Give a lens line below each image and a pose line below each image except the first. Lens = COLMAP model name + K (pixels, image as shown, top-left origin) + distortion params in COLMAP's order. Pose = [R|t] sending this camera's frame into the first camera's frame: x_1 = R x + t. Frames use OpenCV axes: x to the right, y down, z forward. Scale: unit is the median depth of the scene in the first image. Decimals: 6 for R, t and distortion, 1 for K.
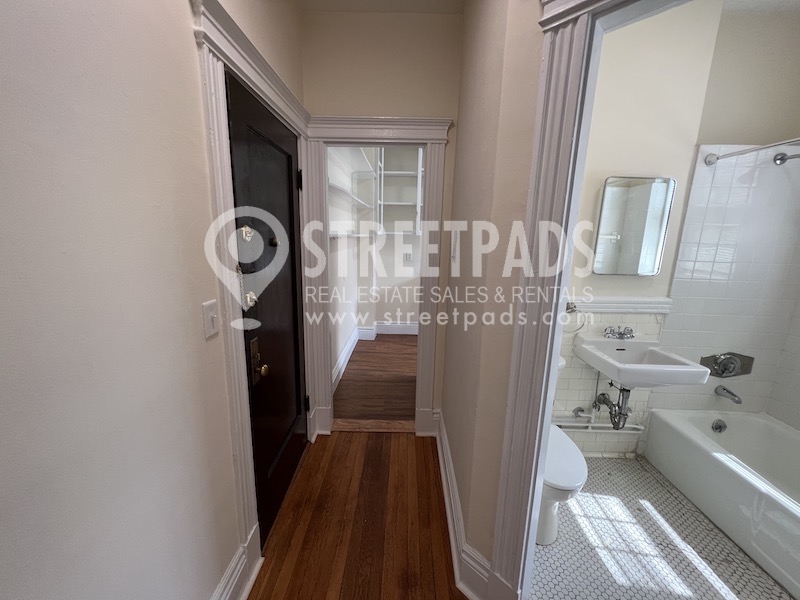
lens RADIAL K [[319.8, 0, 397.6], [0, 319.8, 298.5], [0, 0, 1]] dist [-0.000218, -0.000392]
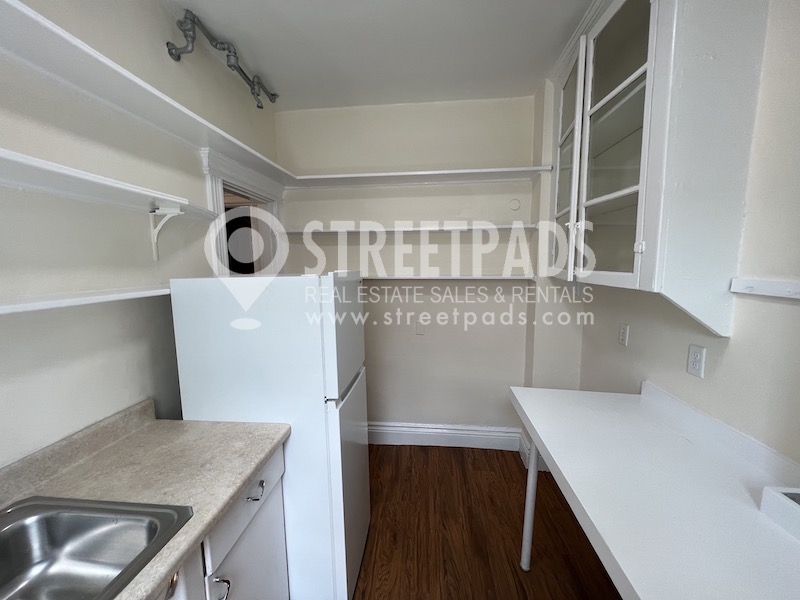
lens RADIAL K [[319.8, 0, 399.8], [0, 319.8, 300.2], [0, 0, 1]] dist [-0.000218, -0.000392]
pose [[-0.080536, 0.095112, -0.992203, 0.971656], [-0.197774, 0.974120, 0.109432, -0.353543], [0.976934, 0.205045, -0.059641, 1.650766]]
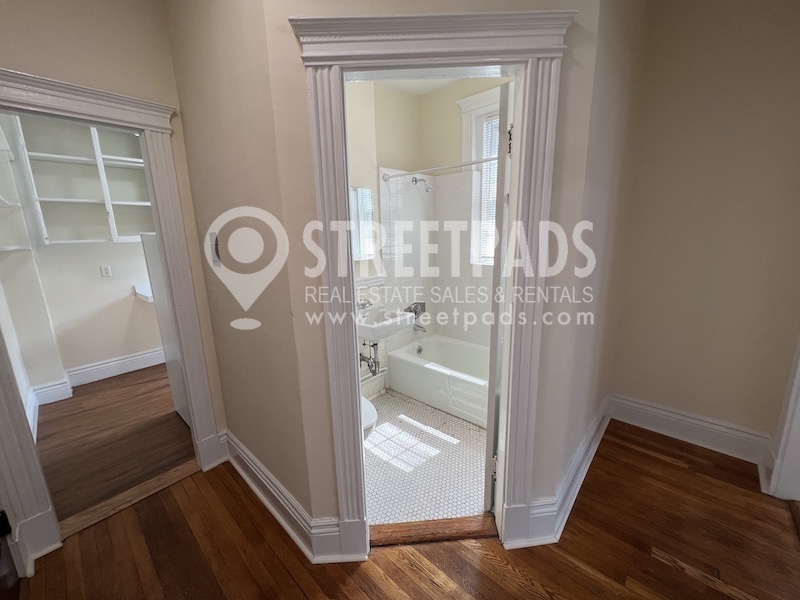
lens RADIAL K [[319.8, 0, 396.7], [0, 319.8, 298.1], [0, 0, 1]] dist [-0.000218, -0.000392]
pose [[0.658510, -0.192043, 0.727657, -0.159953], [0.193374, 0.977607, 0.083011, 0.000408], [-0.727304, 0.086046, 0.680900, -0.004532]]
